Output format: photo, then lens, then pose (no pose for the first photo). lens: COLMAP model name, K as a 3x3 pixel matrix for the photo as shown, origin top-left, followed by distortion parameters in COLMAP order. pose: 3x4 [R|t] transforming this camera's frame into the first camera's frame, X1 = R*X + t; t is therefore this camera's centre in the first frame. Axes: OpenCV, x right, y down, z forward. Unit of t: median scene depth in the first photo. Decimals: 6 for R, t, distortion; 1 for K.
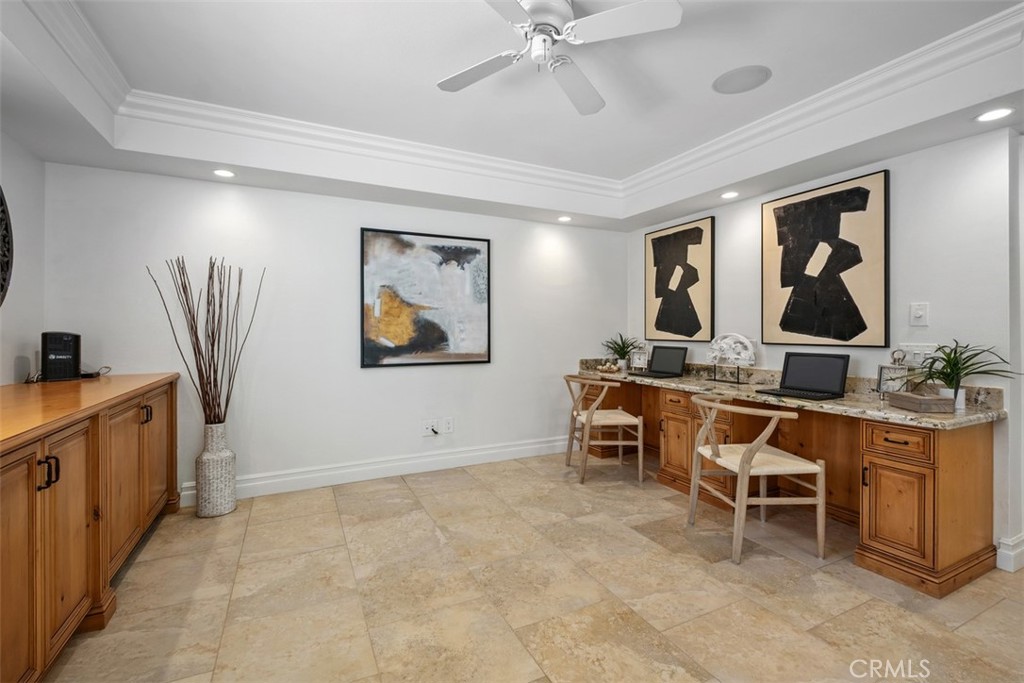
lens RADIAL K [[449.8, 0, 514.6], [0, 449.8, 331.9], [0, 0, 1]] dist [0.001973, -0.003287]
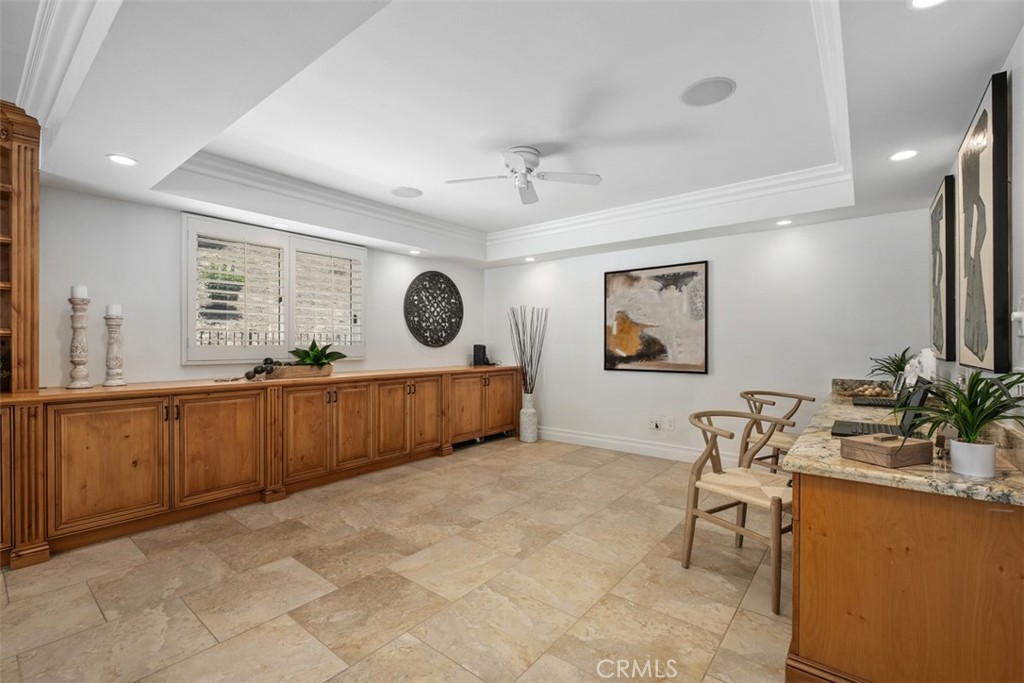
lens RADIAL K [[449.8, 0, 511.8], [0, 449.8, 345.5], [0, 0, 1]] dist [0.001973, -0.003287]
pose [[0.417689, 0.004309, -0.908580, 0.818999], [-0.004945, 0.999985, 0.002469, -0.000435], [0.908576, 0.003462, 0.417704, 0.127480]]
